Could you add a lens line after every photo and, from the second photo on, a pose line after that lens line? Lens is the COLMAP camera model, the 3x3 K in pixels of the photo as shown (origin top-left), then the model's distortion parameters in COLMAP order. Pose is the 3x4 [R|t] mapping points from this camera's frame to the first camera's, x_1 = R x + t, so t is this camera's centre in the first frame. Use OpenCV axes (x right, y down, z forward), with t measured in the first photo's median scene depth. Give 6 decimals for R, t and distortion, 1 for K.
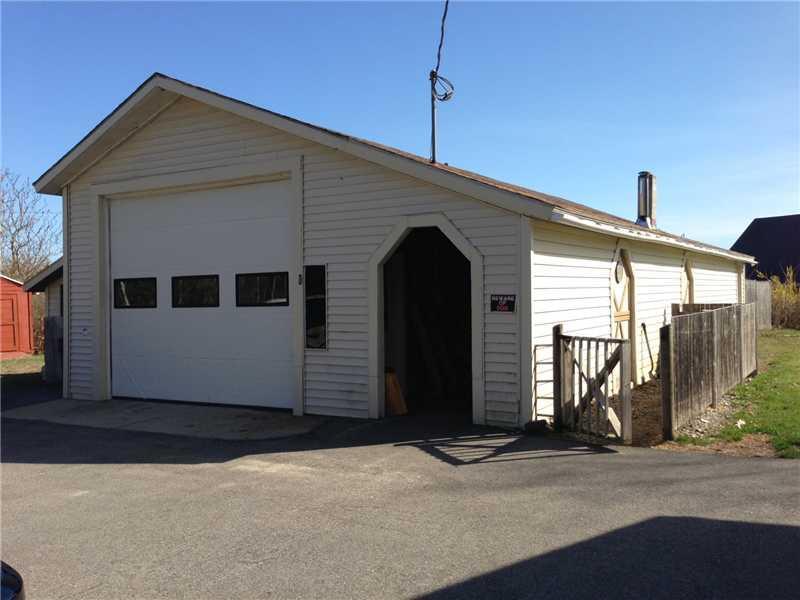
lens RADIAL K [[731.5, 0, 400.0], [0, 731.5, 300.0], [0, 0, 1]] dist [0.004405, 0.002821]
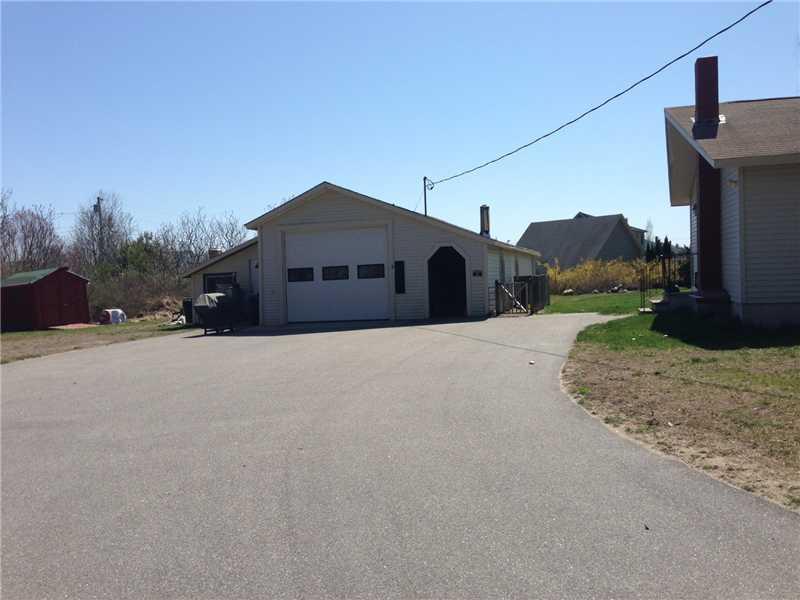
lens RADIAL K [[731.5, 0, 400.0], [0, 731.5, 300.0], [0, 0, 1]] dist [0.004405, 0.002821]
pose [[0.958000, -0.031915, 0.284988, -0.770028], [0.028435, 0.999462, 0.016341, 0.042447], [-0.285356, -0.007551, 0.958392, -1.324126]]
